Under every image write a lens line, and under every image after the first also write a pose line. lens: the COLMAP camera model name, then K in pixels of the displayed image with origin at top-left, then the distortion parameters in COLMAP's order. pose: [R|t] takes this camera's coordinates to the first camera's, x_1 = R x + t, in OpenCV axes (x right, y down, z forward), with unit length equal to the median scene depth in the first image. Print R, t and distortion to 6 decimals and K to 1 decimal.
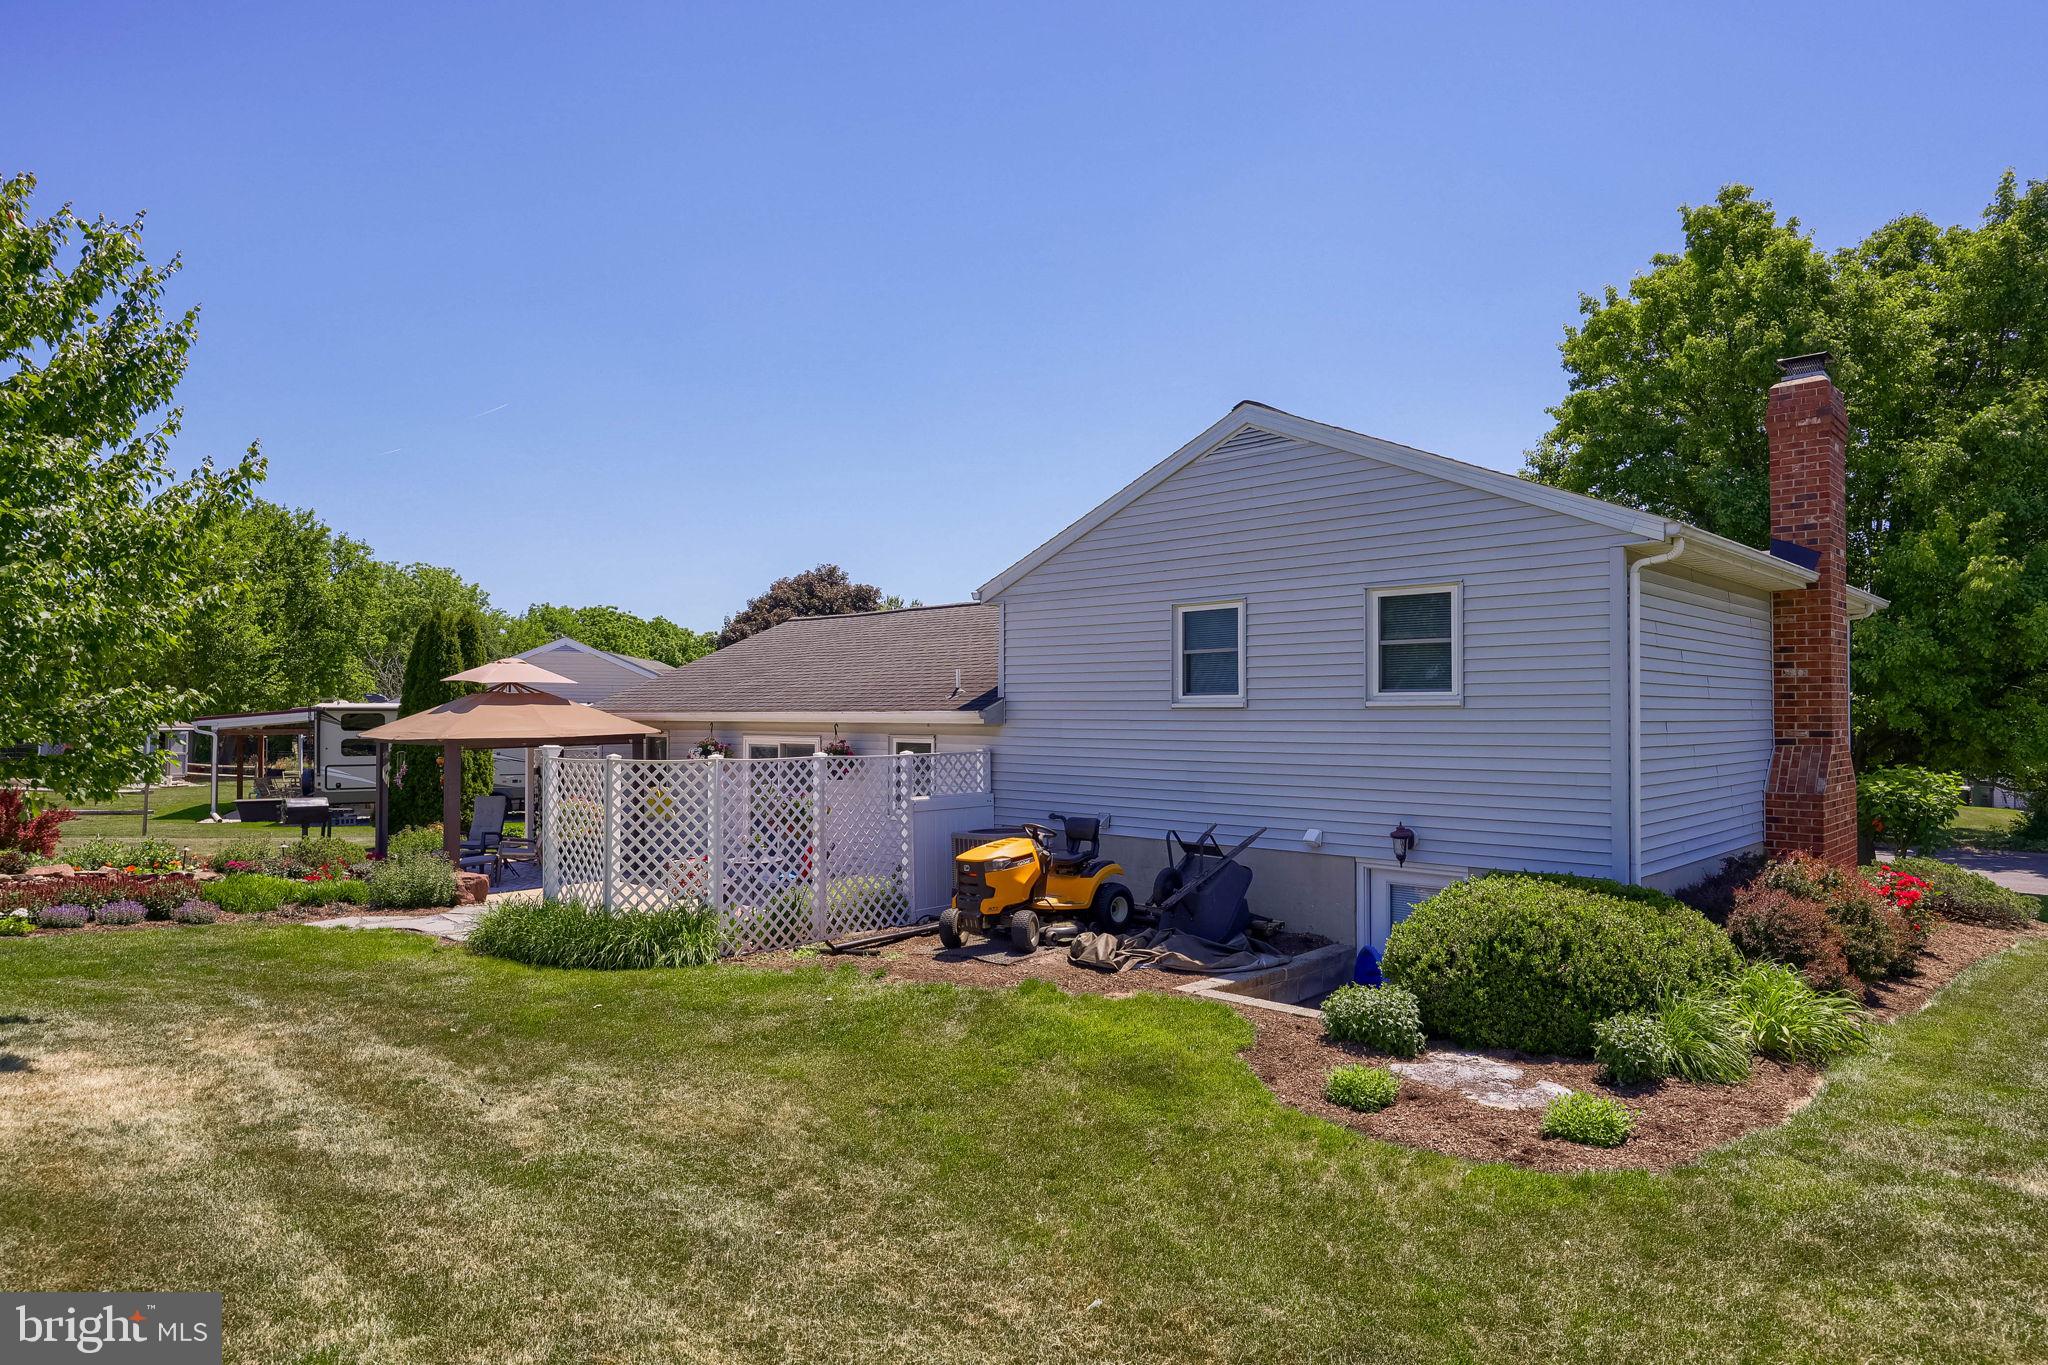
lens RADIAL K [[1193.2, 0, 1024.0], [0, 1193.2, 682.5], [0, 0, 1]] dist [-0.001537, 0.000555]
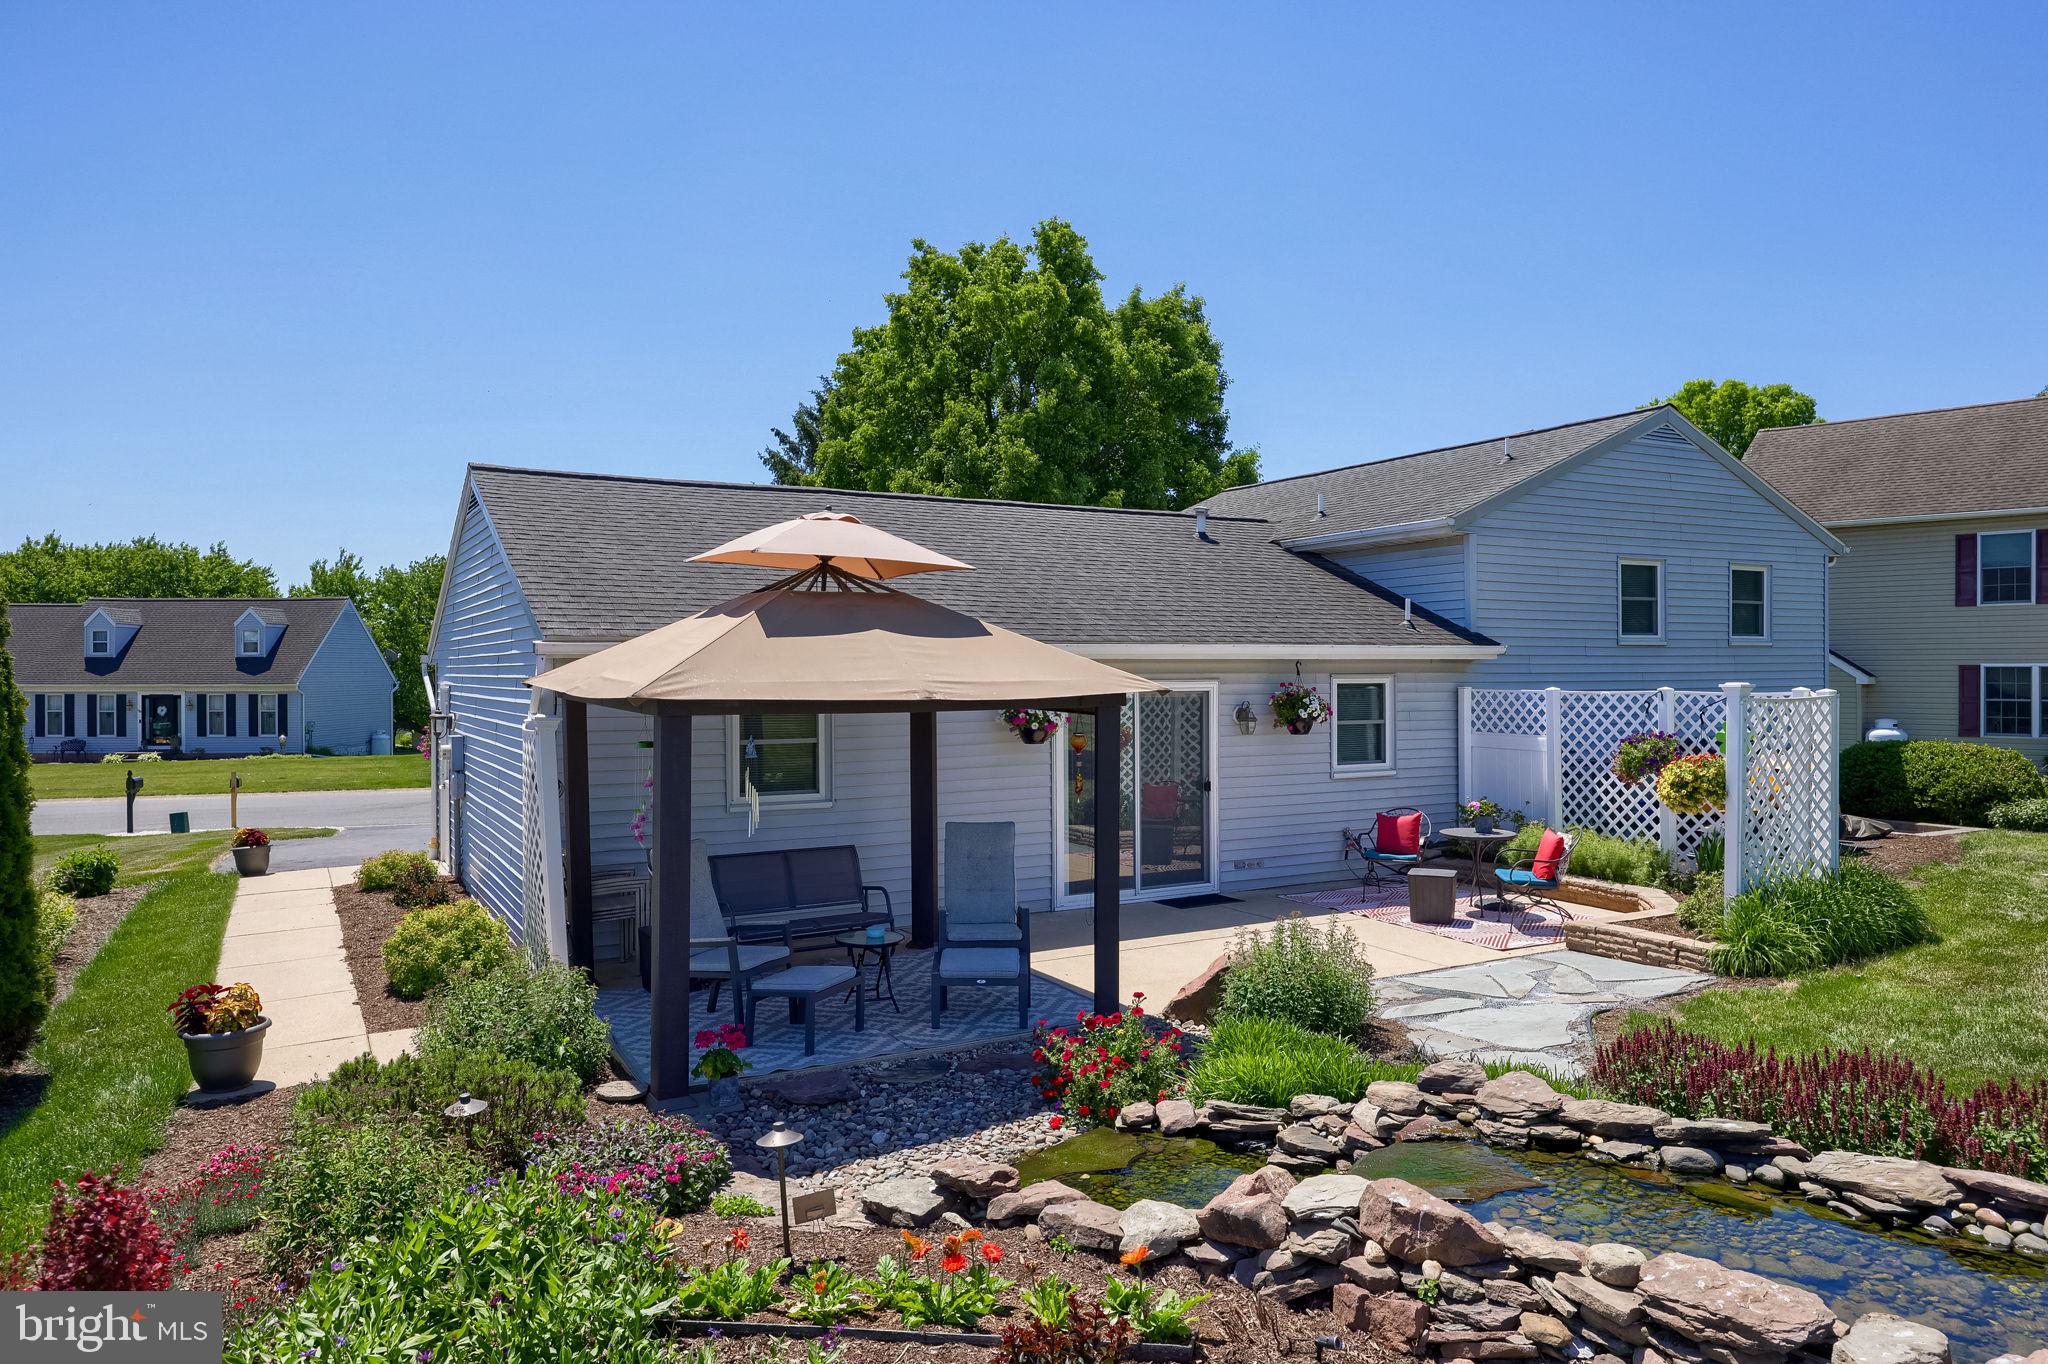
lens RADIAL K [[1339.9, 0, 1023.1], [0, 1339.9, 668.3], [0, 0, 1]] dist [0.000793, -0.000767]
pose [[0.294161, -0.001274, 0.955755, -1.309368], [-0.022476, 0.999713, 0.008250, 0.046350], [-0.955492, -0.023908, 0.294048, 1.170431]]
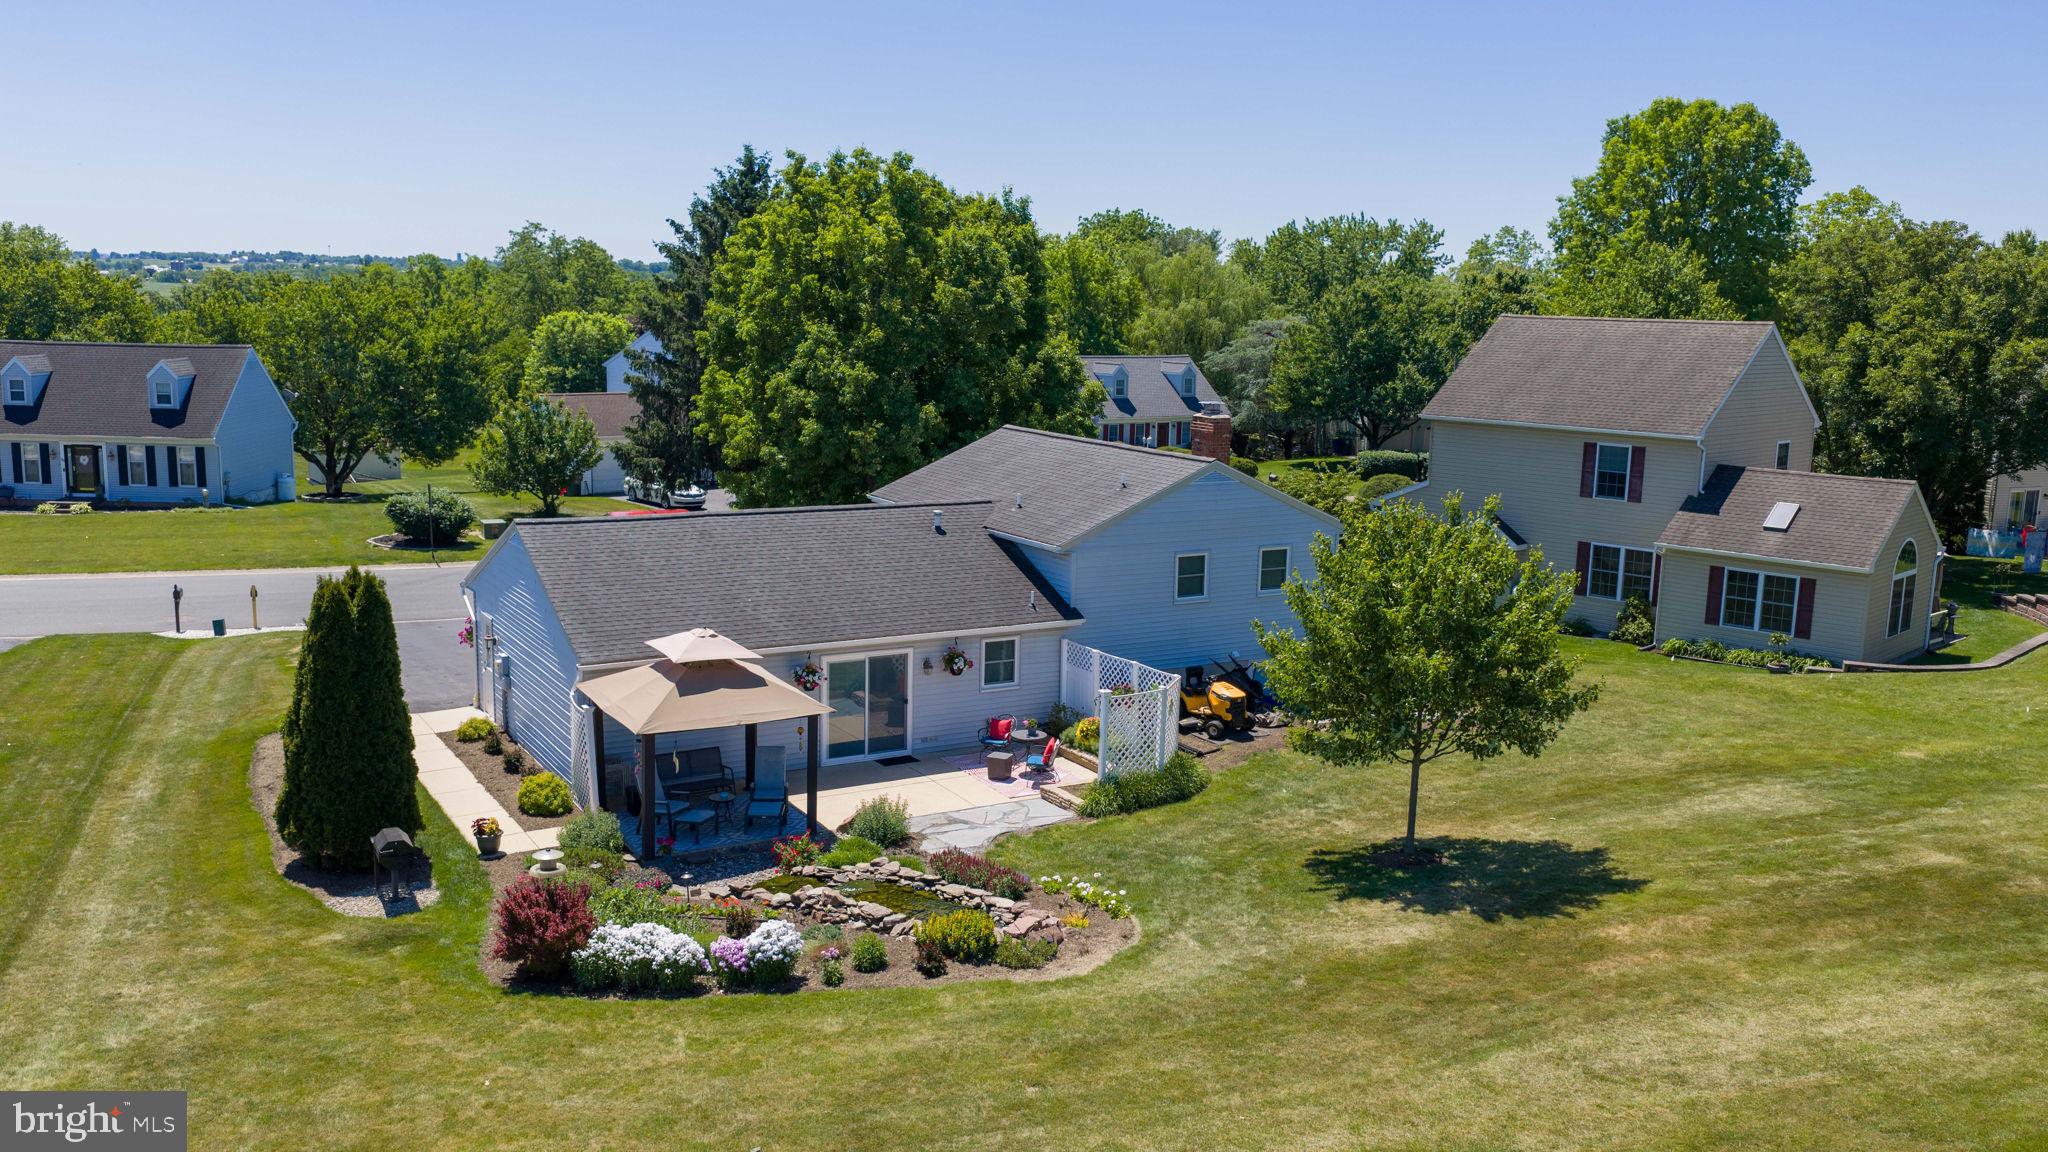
lens RADIAL K [[1700.8, 0, 1025.1], [0, 1700.8, 581.7], [0, 0, 1]] dist [0.014891, -0.042203]
pose [[0.274467, -0.159141, 0.948336, -2.662256], [-0.050162, 0.982498, 0.179392, -0.519009], [-0.960287, -0.096808, 0.261681, 0.492104]]
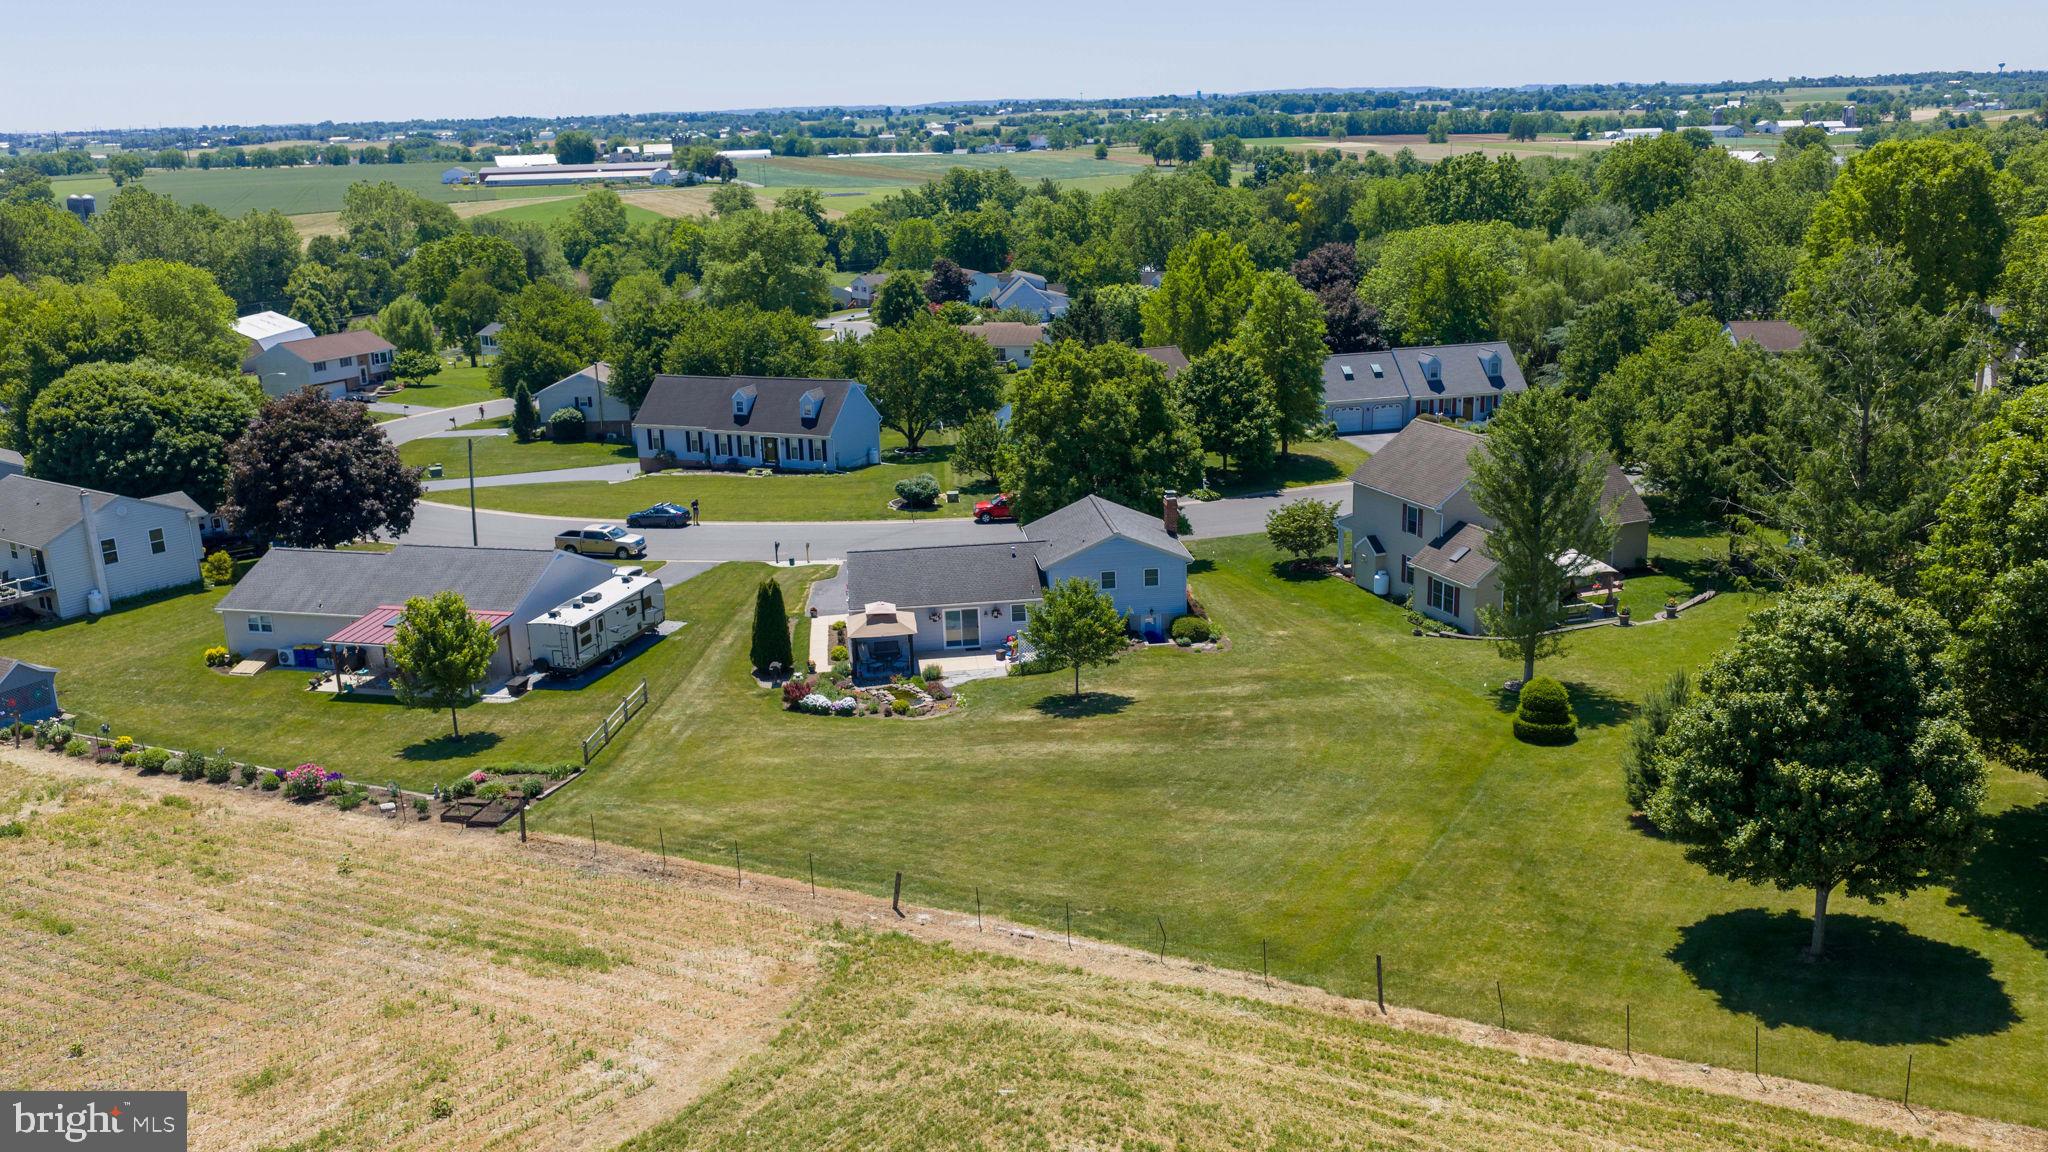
lens RADIAL K [[1700.8, 0, 1025.1], [0, 1700.8, 581.7], [0, 0, 1]] dist [0.014891, -0.042203]
pose [[0.640985, -0.226112, 0.733492, -5.136960], [0.011523, 0.958351, 0.285360, -1.995051], [-0.767467, -0.174460, 0.616895, -3.029269]]
